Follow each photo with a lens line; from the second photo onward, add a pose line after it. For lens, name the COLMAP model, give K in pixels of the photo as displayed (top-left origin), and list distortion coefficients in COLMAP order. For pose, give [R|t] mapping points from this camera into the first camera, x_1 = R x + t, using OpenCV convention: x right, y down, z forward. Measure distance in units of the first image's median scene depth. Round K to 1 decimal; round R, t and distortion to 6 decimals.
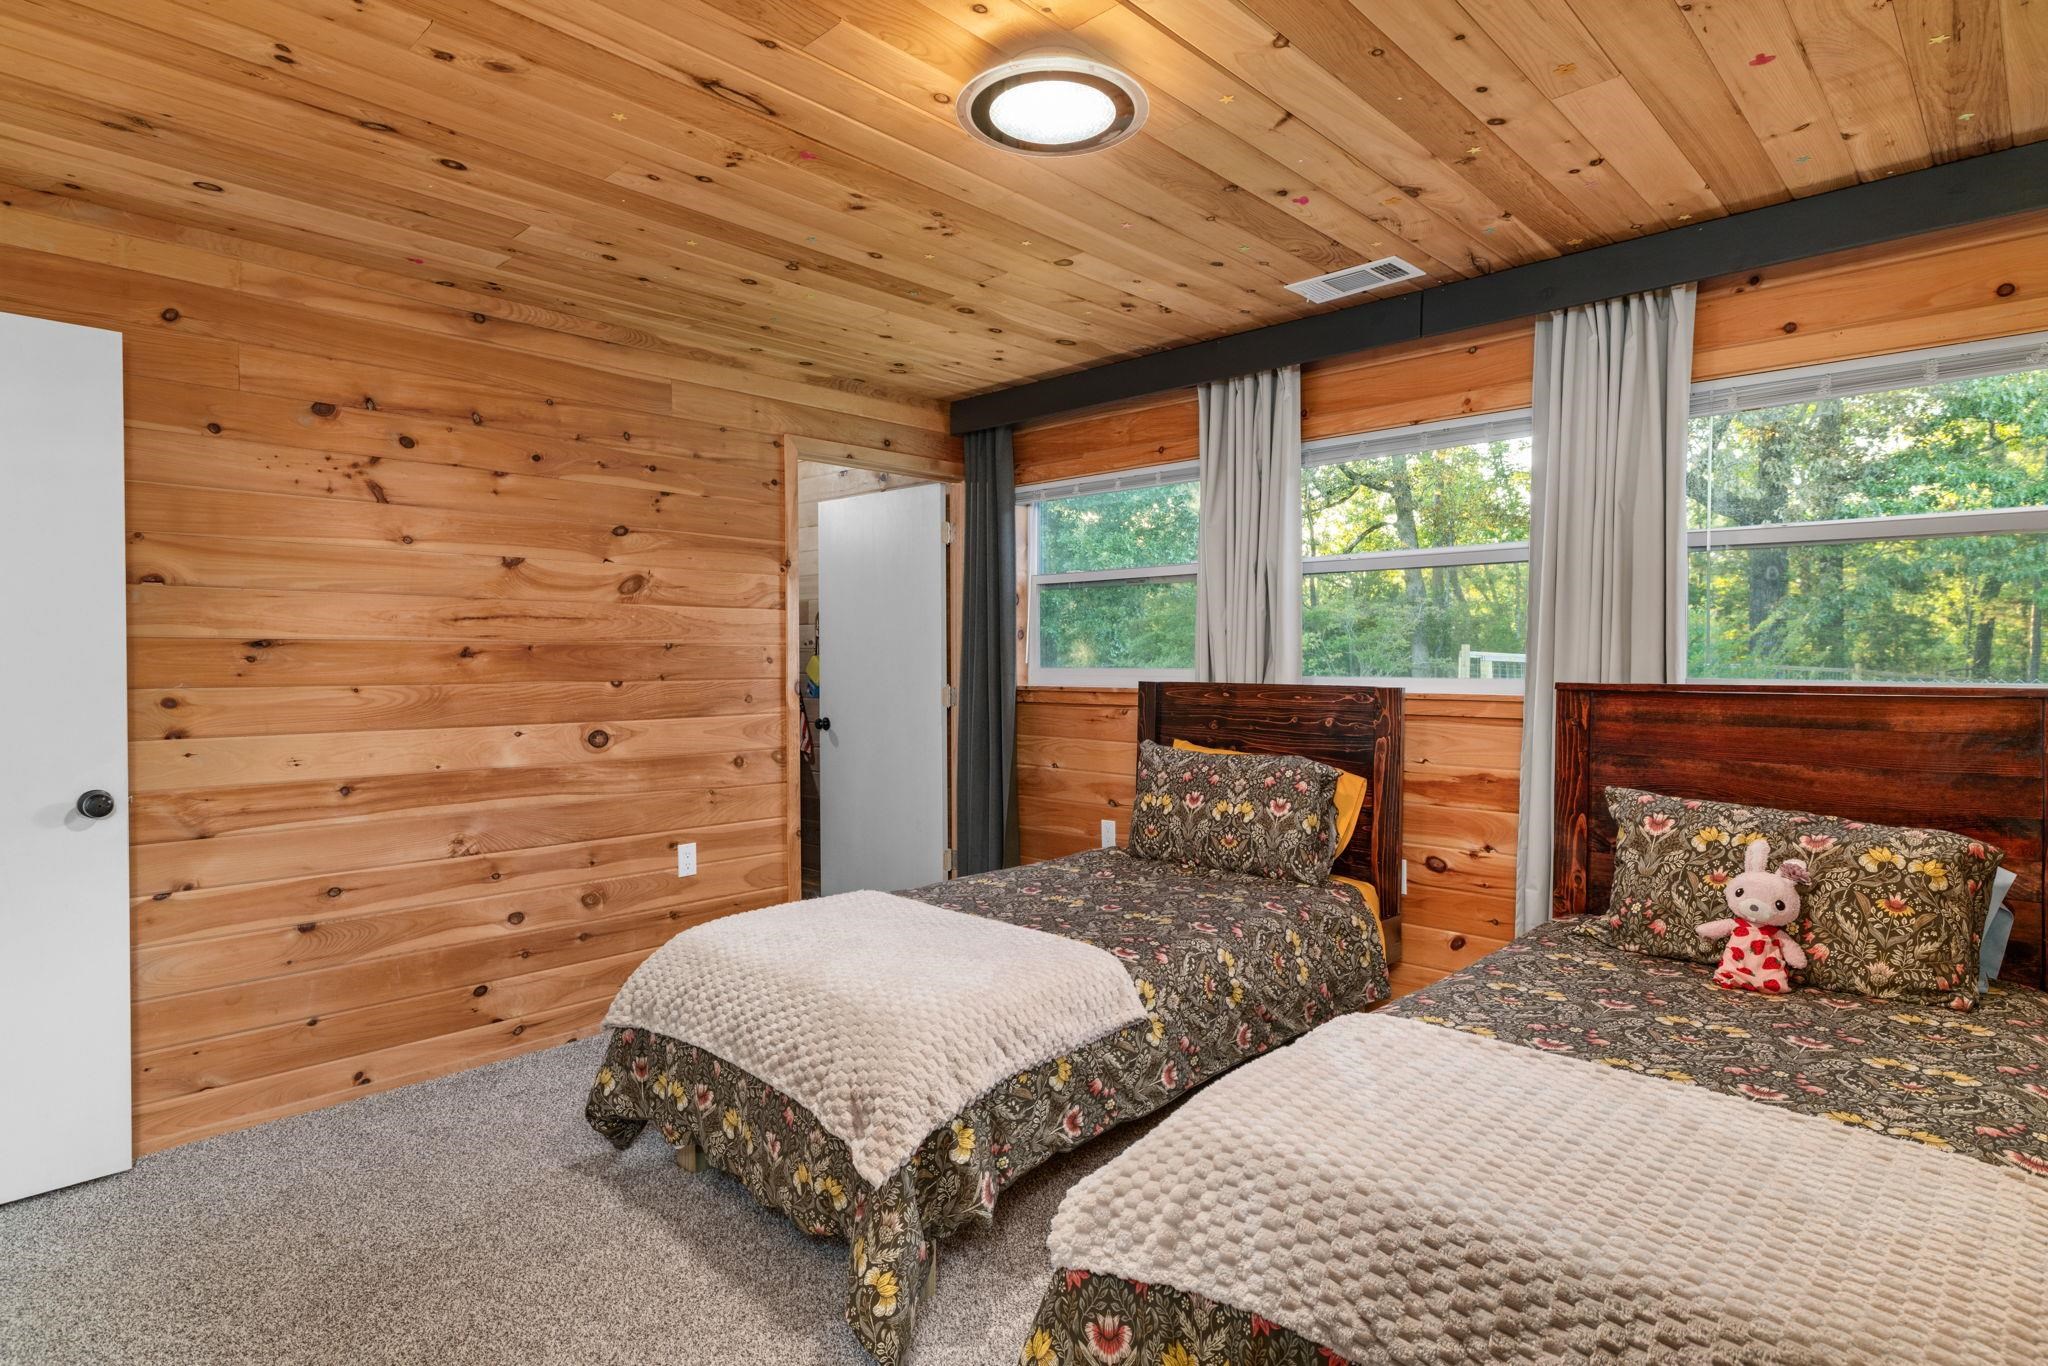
lens RADIAL K [[1062.5, 0, 1038.1], [0, 1062.5, 690.1], [0, 0, 1]] dist [-0.001855, -0.000520]
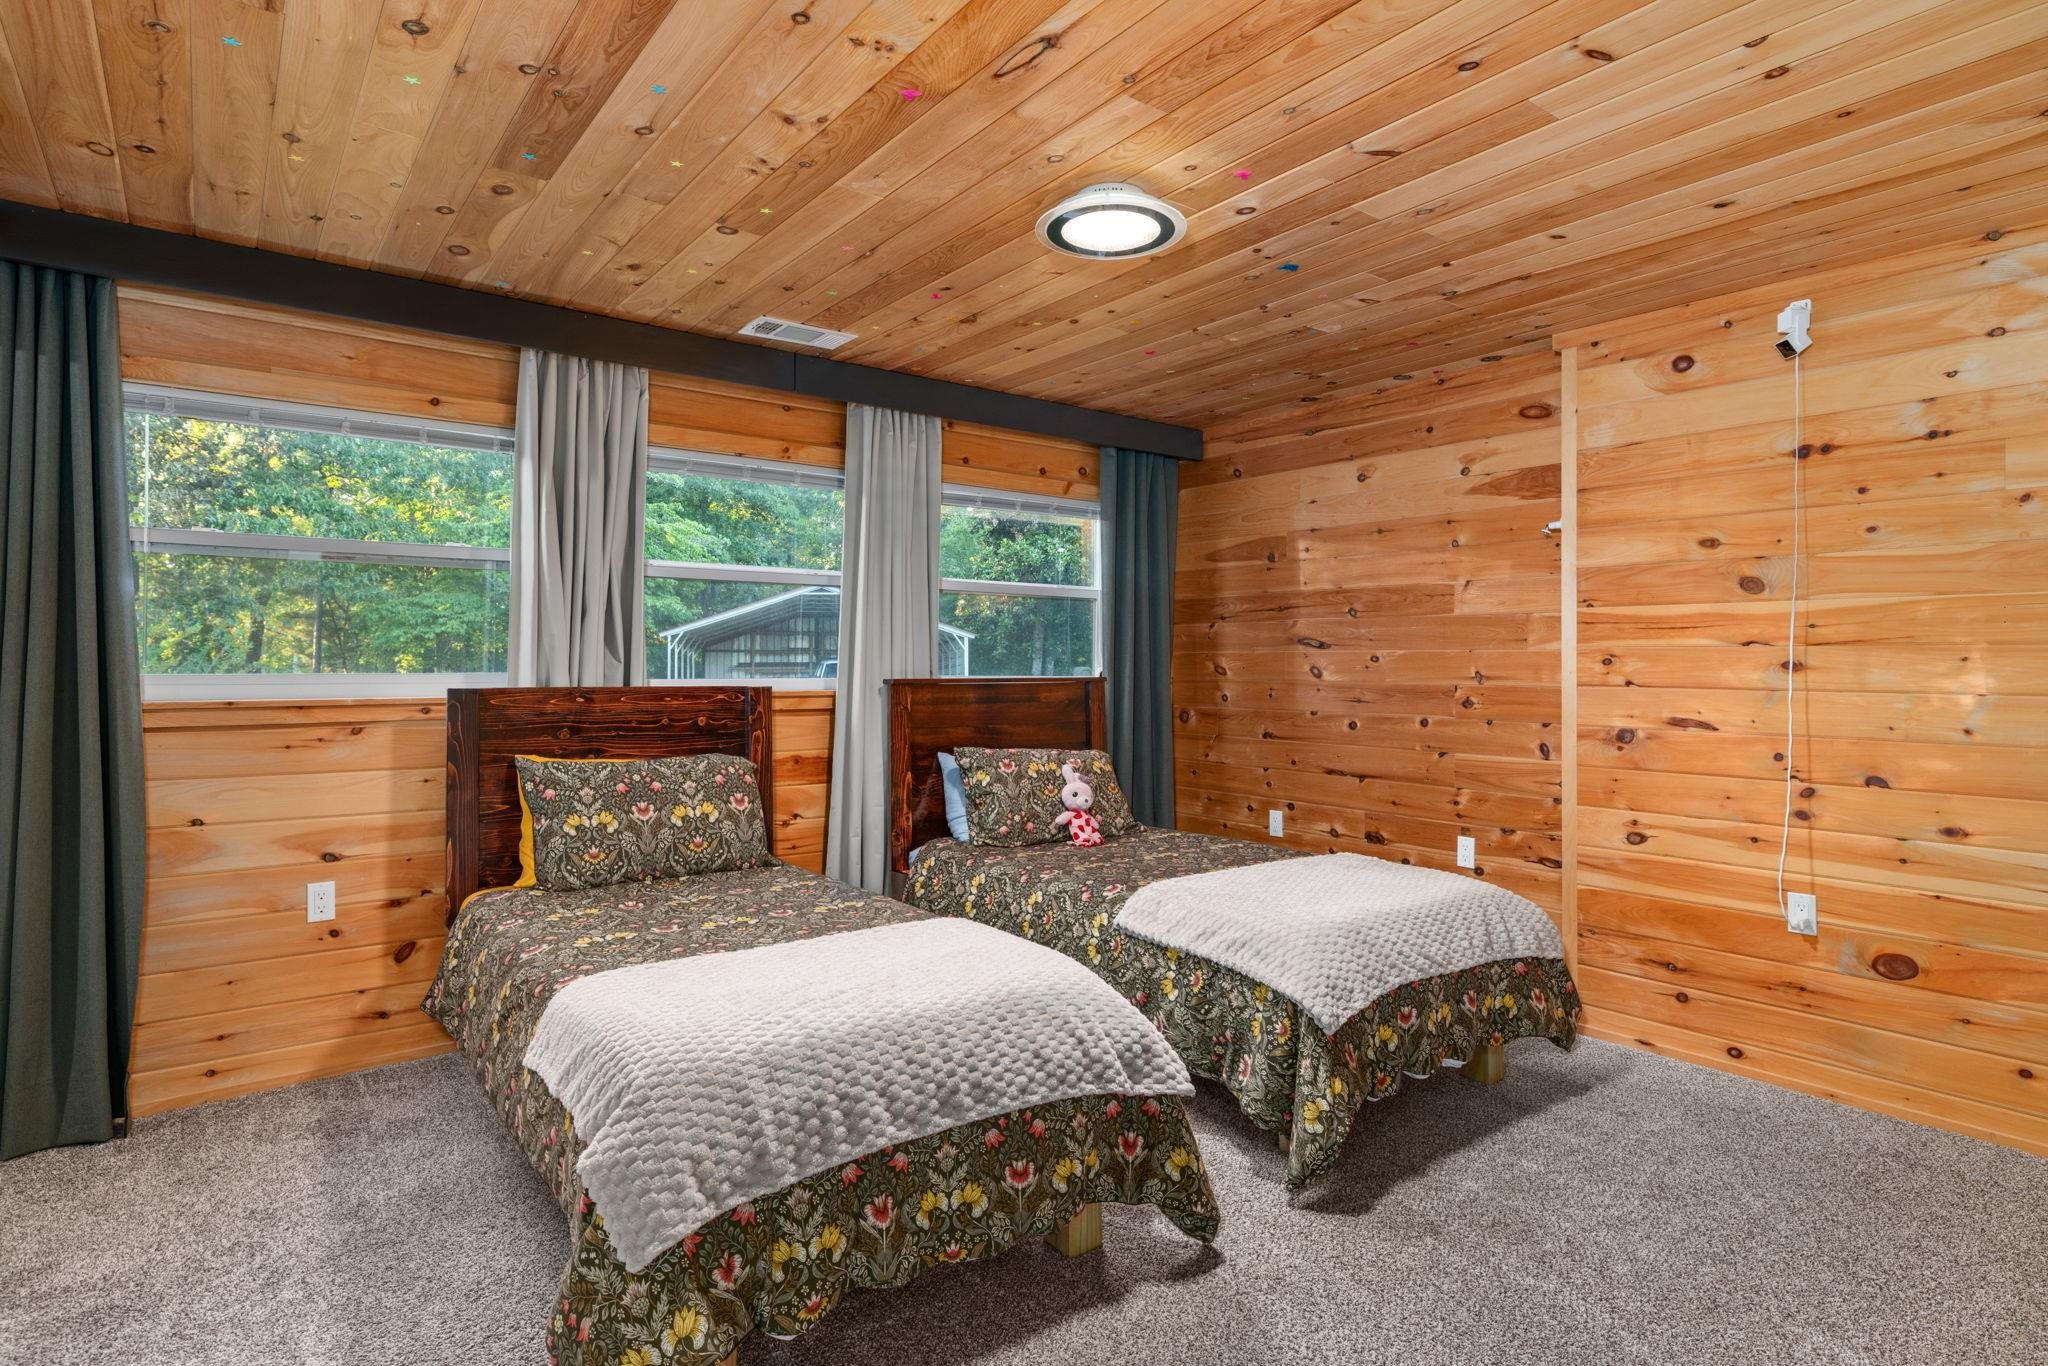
lens RADIAL K [[1062.5, 0, 1038.1], [0, 1062.5, 690.1], [0, 0, 1]] dist [-0.001855, -0.000520]
pose [[0.180276, -0.024928, 0.983300, -0.738280], [0.026463, 0.999440, 0.020485, -0.014058], [-0.983260, 0.022328, 0.180835, 0.503463]]
